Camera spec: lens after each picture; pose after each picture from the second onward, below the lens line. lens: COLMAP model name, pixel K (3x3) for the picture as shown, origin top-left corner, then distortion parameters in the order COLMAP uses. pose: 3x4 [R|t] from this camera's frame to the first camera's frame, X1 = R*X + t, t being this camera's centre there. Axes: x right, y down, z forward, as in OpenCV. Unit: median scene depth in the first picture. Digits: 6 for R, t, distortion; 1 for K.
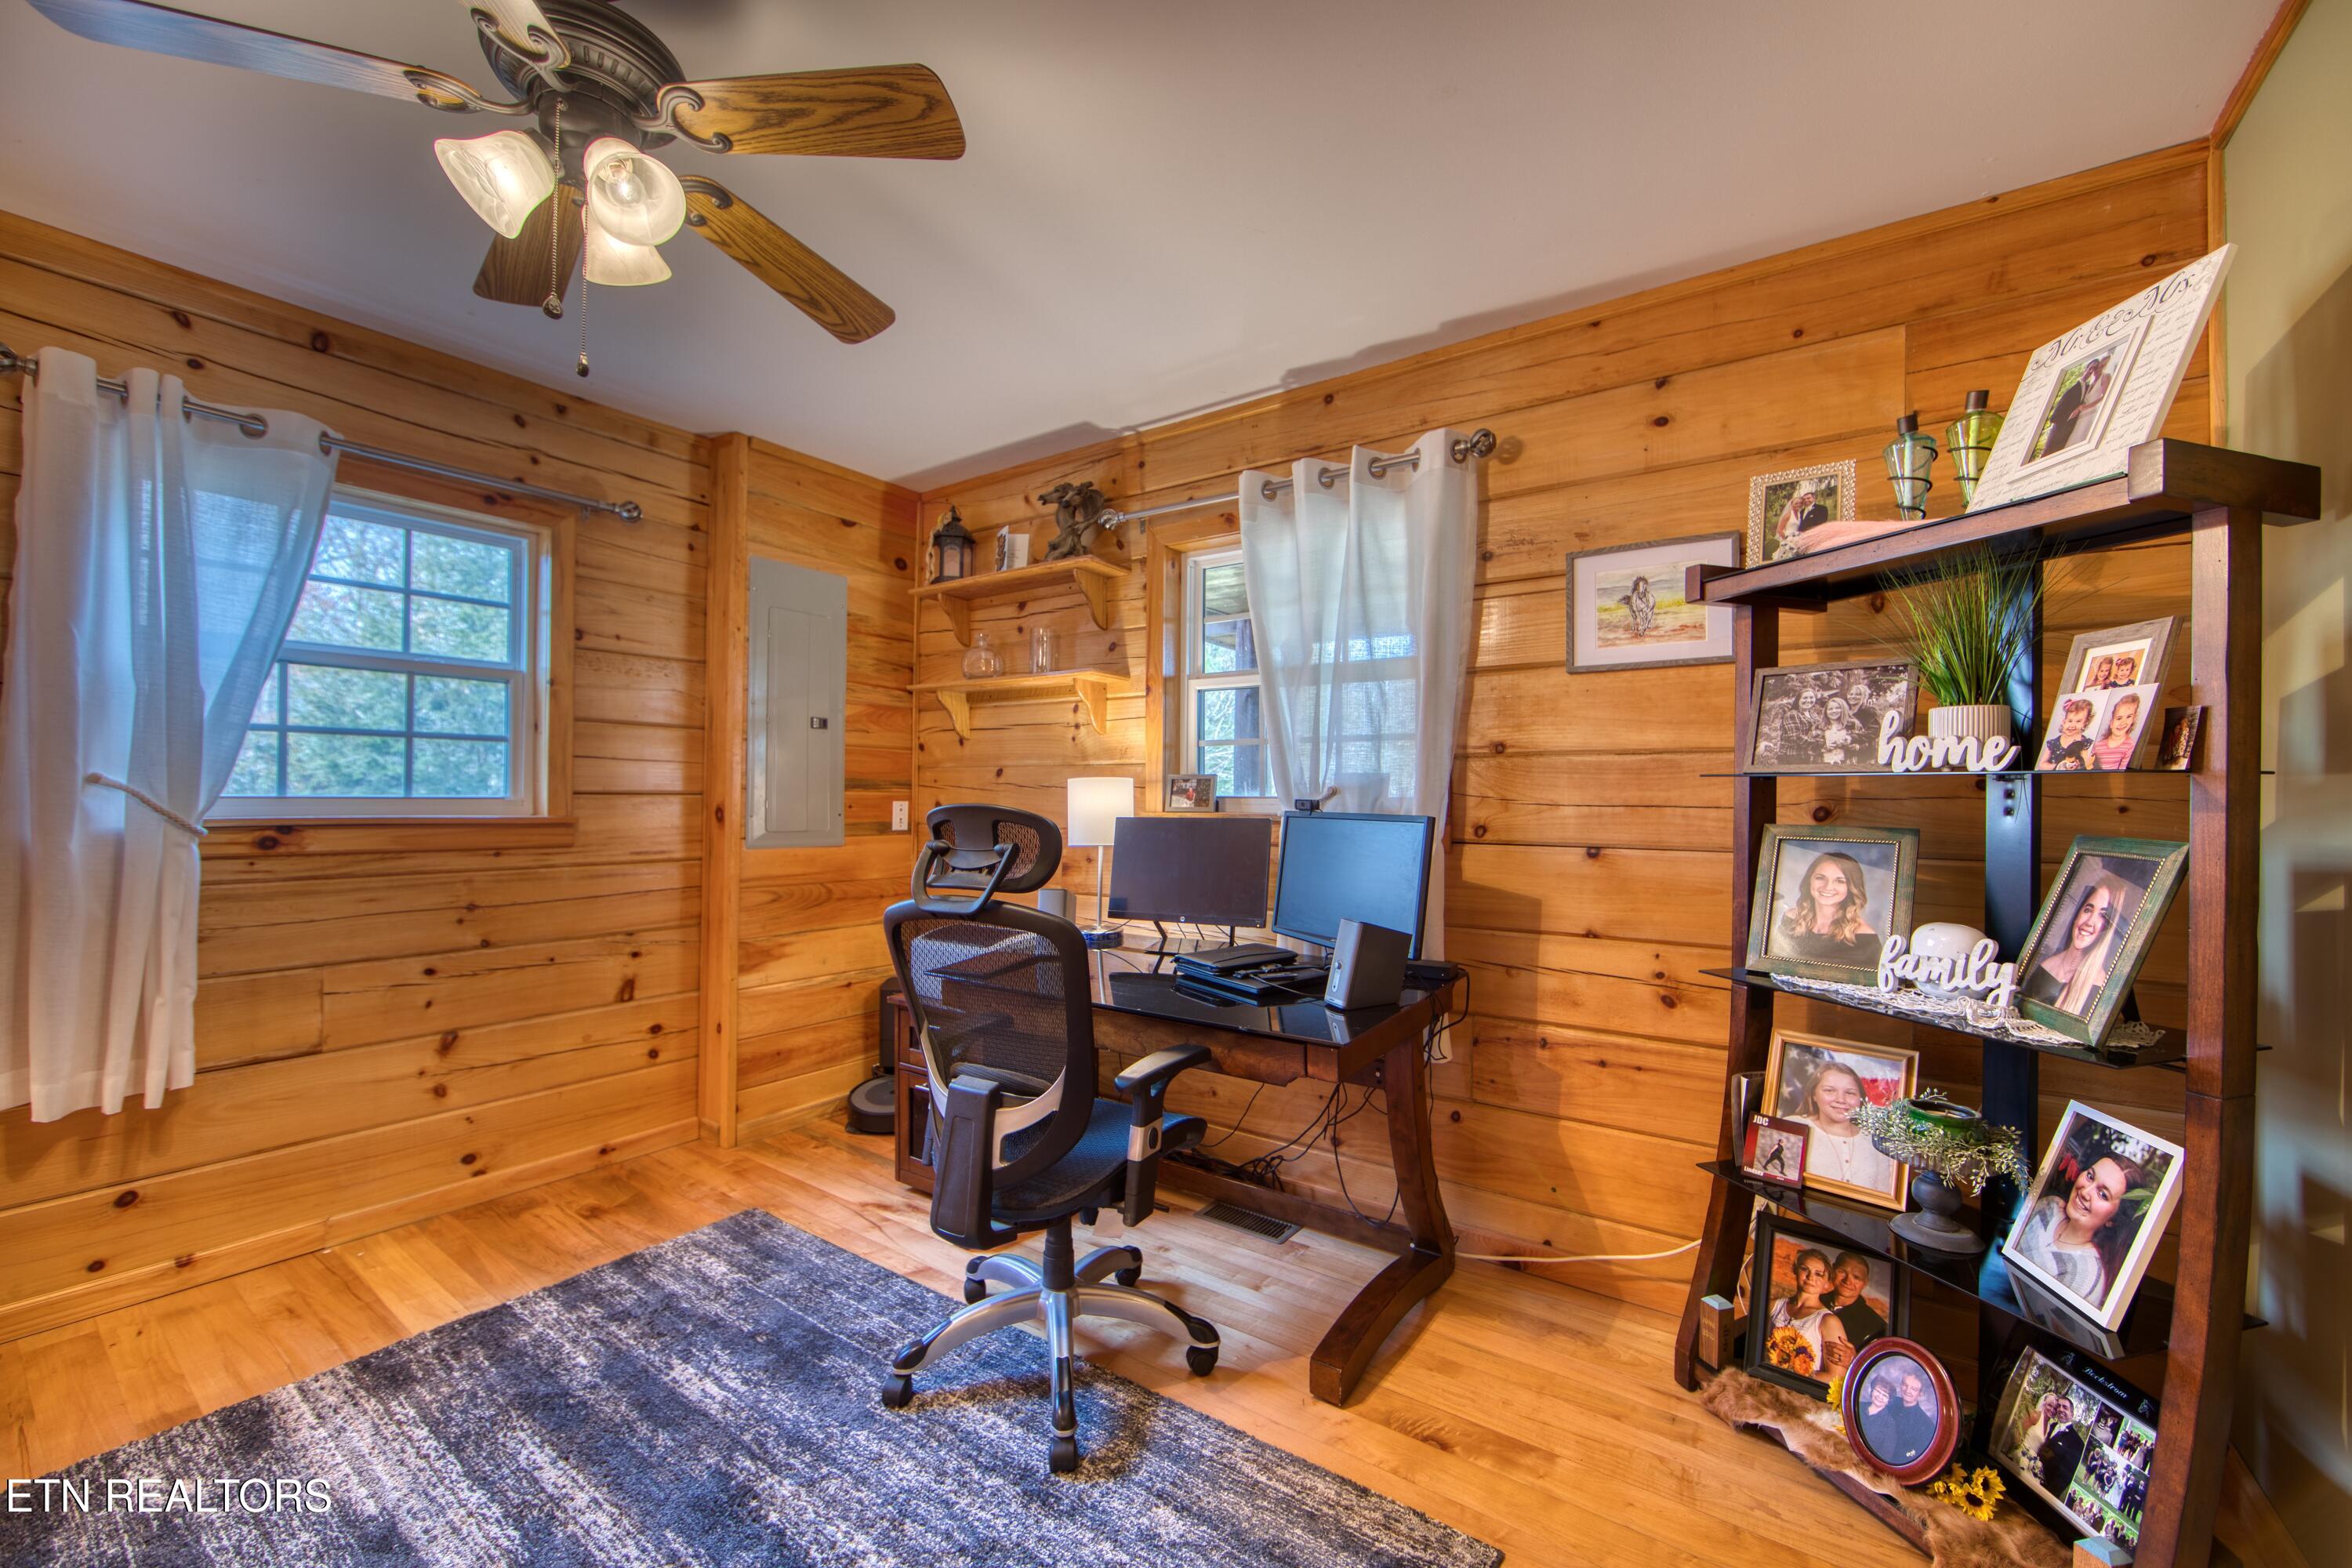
lens RADIAL K [[923.1, 0, 1173.7], [0, 923.1, 789.8], [0, 0, 1]] dist [-0.010532, 0.001056]
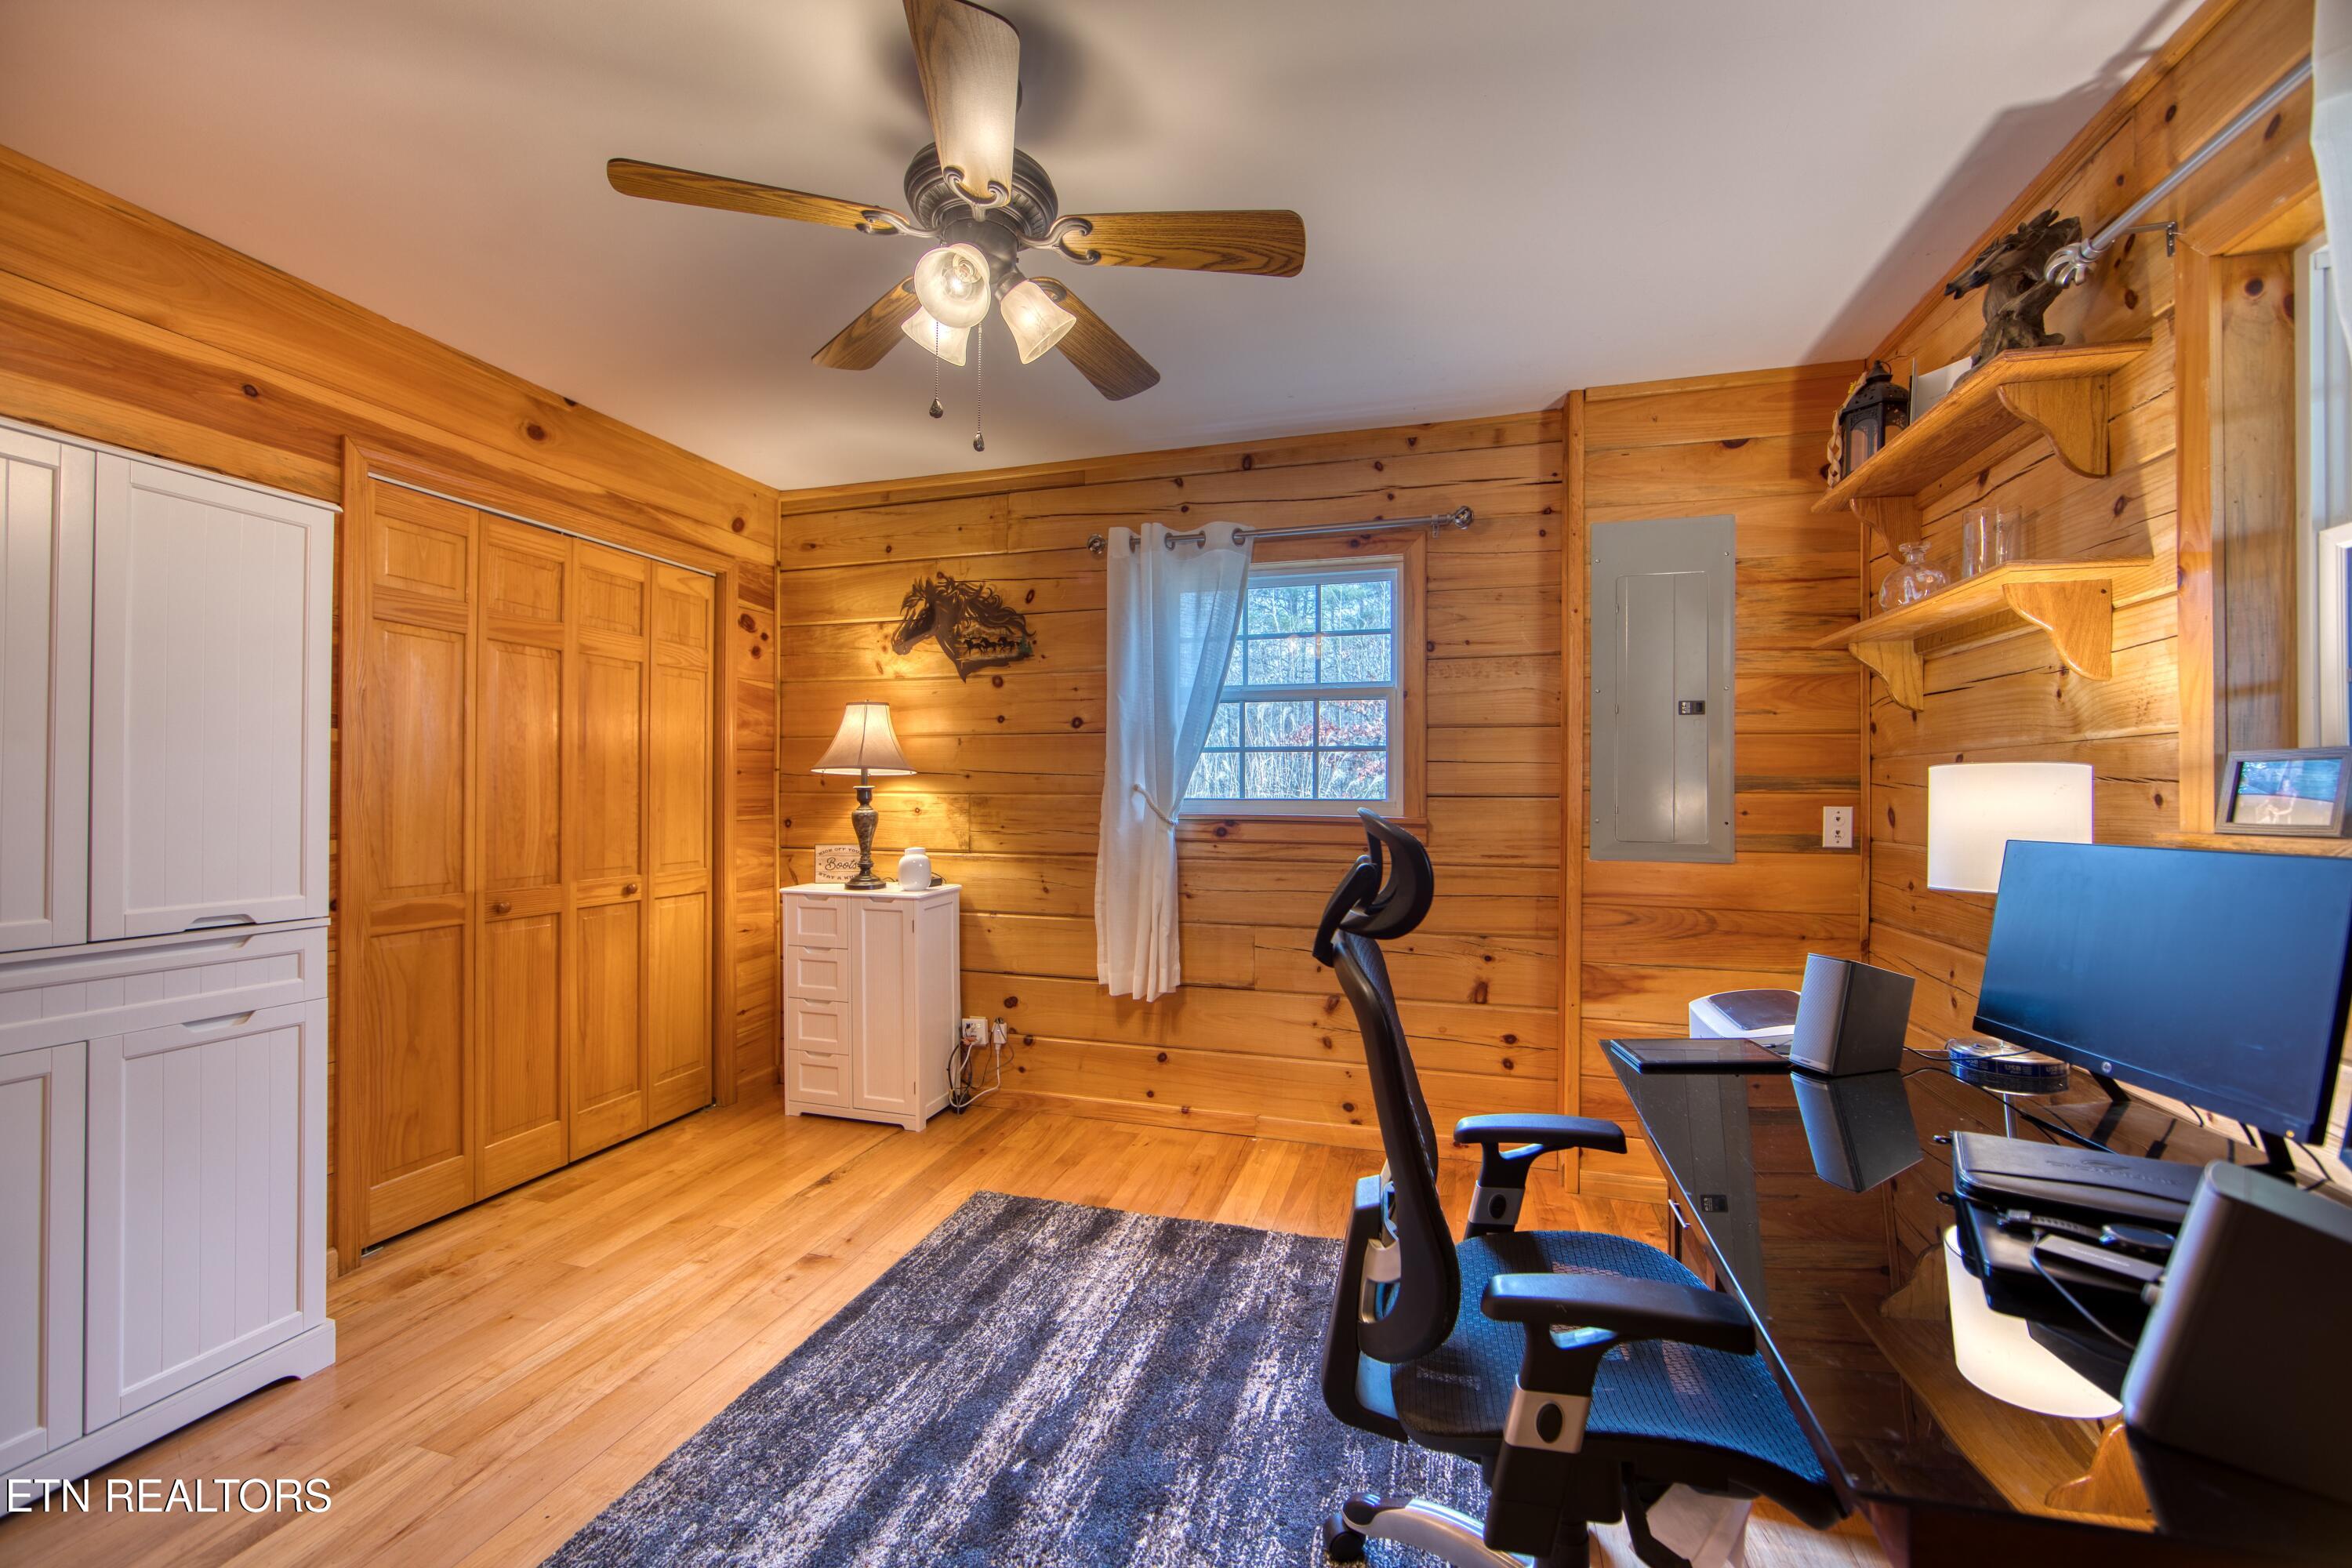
lens RADIAL K [[923.1, 0, 1179.6], [0, 923.1, 789.4], [0, 0, 1]] dist [-0.010532, 0.001056]
pose [[0.326161, -0.009319, -0.945268, 0.263320], [0.004347, 0.999956, -0.008358, 0.003611], [0.945304, -0.001383, 0.326187, 0.381227]]
